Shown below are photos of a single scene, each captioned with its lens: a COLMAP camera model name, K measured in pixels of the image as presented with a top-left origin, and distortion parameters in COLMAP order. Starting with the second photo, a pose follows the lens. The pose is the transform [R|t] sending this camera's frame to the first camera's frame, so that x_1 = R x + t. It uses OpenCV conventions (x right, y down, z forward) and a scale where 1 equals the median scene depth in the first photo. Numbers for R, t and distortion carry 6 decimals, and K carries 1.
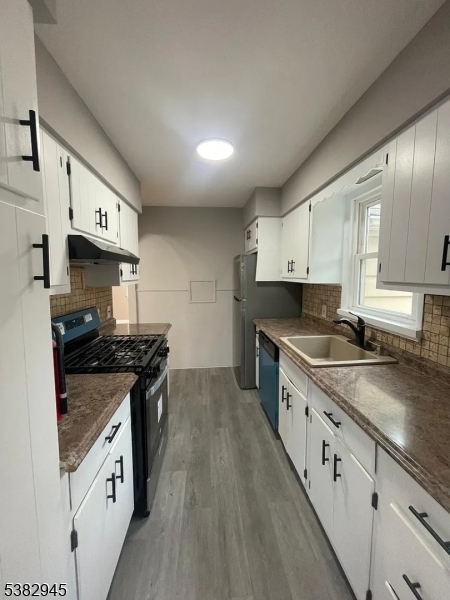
lens RADIAL K [[239.1, 0, 225.0], [0, 239.1, 300.0], [0, 0, 1]] dist [0.001452, -0.000313]
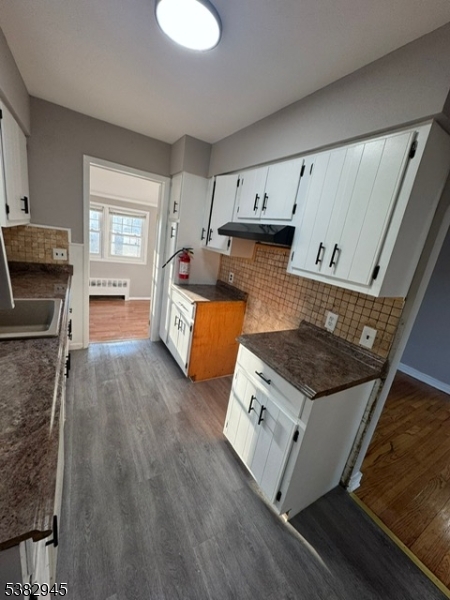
lens RADIAL K [[239.1, 0, 225.0], [0, 239.1, 300.0], [0, 0, 1]] dist [0.001452, -0.000313]
pose [[-0.890018, -0.024907, -0.455245, 0.129391], [-0.192971, 0.925239, 0.326643, -0.200775], [0.413074, 0.378567, -0.828286, 1.666822]]
